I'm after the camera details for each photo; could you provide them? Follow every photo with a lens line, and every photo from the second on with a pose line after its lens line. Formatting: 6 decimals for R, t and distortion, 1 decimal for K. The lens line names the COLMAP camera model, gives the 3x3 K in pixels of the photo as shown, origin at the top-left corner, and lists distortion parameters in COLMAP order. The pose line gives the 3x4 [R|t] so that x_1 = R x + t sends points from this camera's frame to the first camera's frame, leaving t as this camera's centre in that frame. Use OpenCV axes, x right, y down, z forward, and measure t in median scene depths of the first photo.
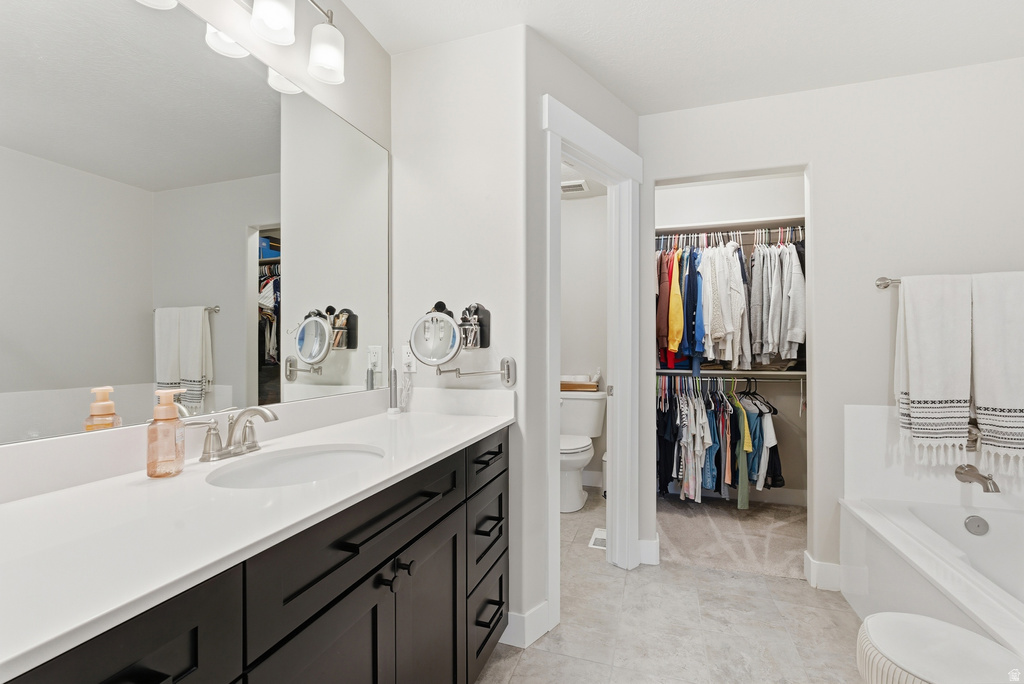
lens RADIAL K [[454.5, 0, 509.0], [0, 454.5, 346.1], [0, 0, 1]] dist [-0.009486, 0.002174]
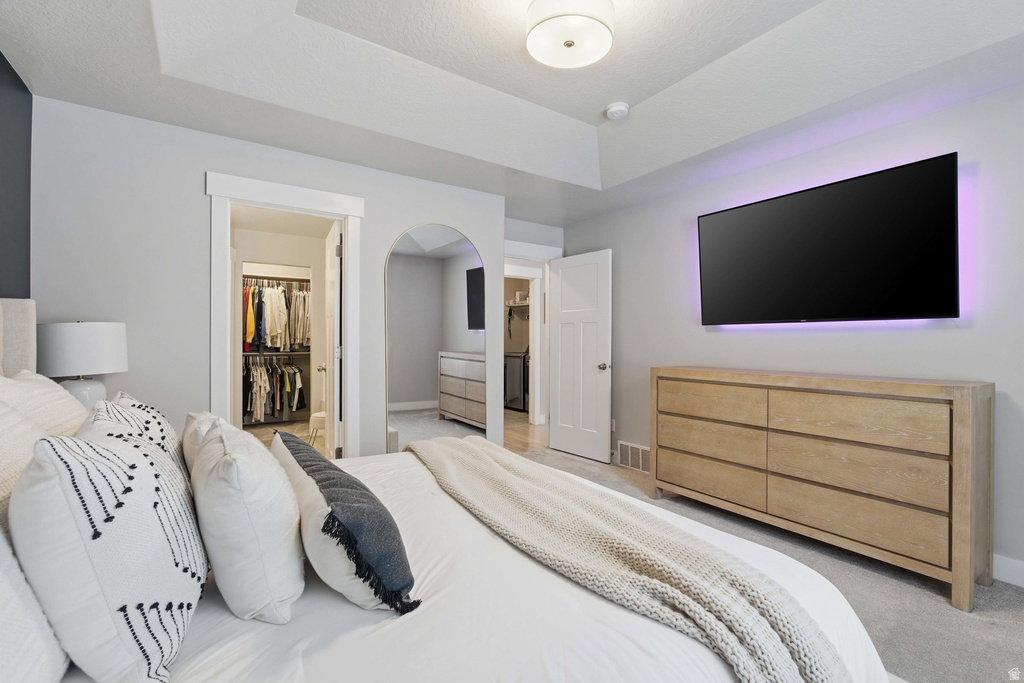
lens RADIAL K [[454.5, 0, 510.0], [0, 454.5, 339.1], [0, 0, 1]] dist [-0.009486, 0.002174]
pose [[0.613544, 0.000834, 0.789660, -0.456418], [-0.009722, 0.999932, 0.006497, -0.025379], [-0.789601, -0.011664, 0.613510, -1.004251]]
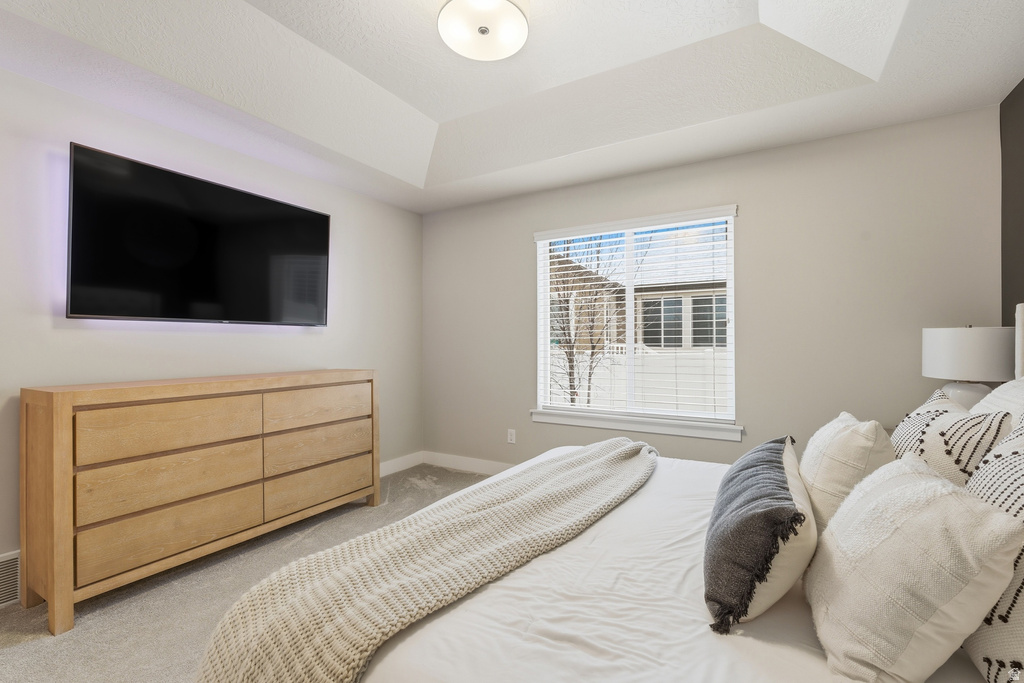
lens RADIAL K [[454.5, 0, 513.7], [0, 454.5, 340.3], [0, 0, 1]] dist [-0.009486, 0.002174]
pose [[-0.978277, 0.000751, 0.207299, 0.640654], [-0.002437, 0.999883, -0.015123, 0.007183], [-0.207286, -0.015300, -0.978161, 1.559383]]
